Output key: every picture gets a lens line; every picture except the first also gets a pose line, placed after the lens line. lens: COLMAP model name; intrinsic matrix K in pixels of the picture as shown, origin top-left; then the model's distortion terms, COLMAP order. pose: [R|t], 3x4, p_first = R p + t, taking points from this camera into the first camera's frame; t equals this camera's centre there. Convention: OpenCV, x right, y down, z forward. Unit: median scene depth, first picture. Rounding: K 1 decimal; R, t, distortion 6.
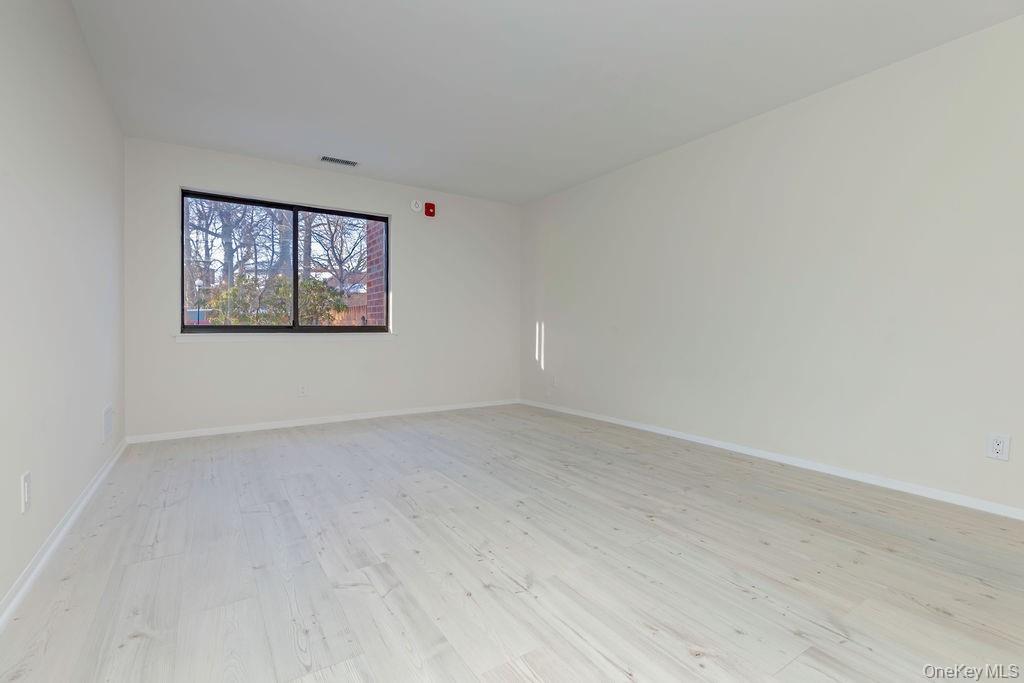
lens RADIAL K [[466.2, 0, 512.0], [0, 466.2, 338.6], [0, 0, 1]] dist [0.004694, 0.001001]
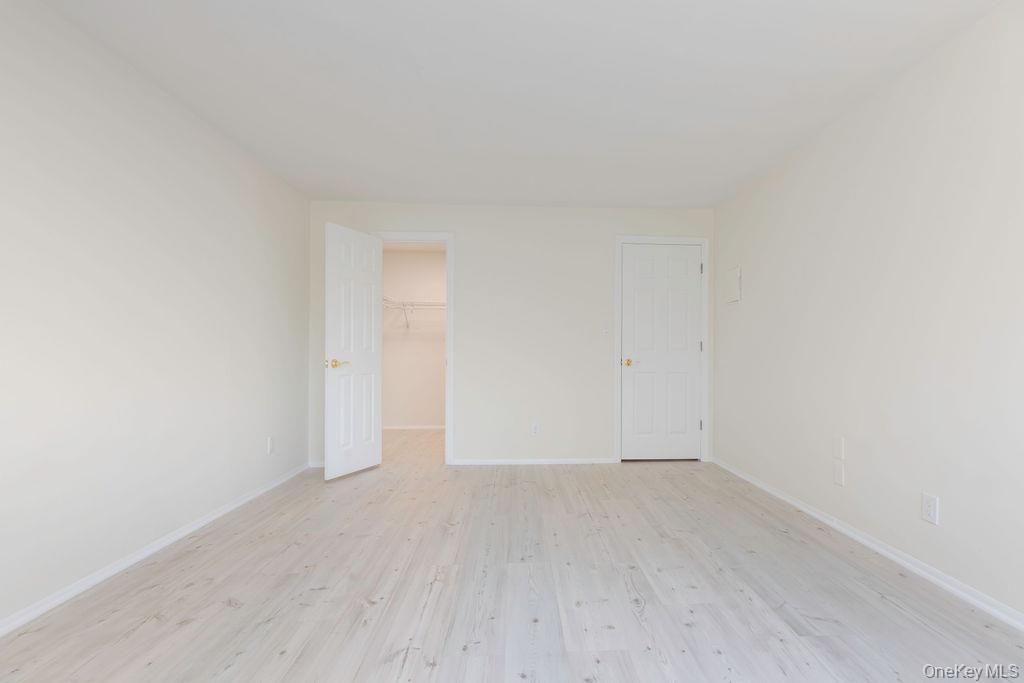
lens RADIAL K [[466.2, 0, 512.3], [0, 466.2, 344.4], [0, 0, 1]] dist [0.004694, 0.001001]
pose [[-0.834518, 0.005079, 0.550958, -0.534299], [0.006315, 0.999980, 0.000347, -0.111536], [-0.550945, 0.003769, -0.834533, 1.921355]]
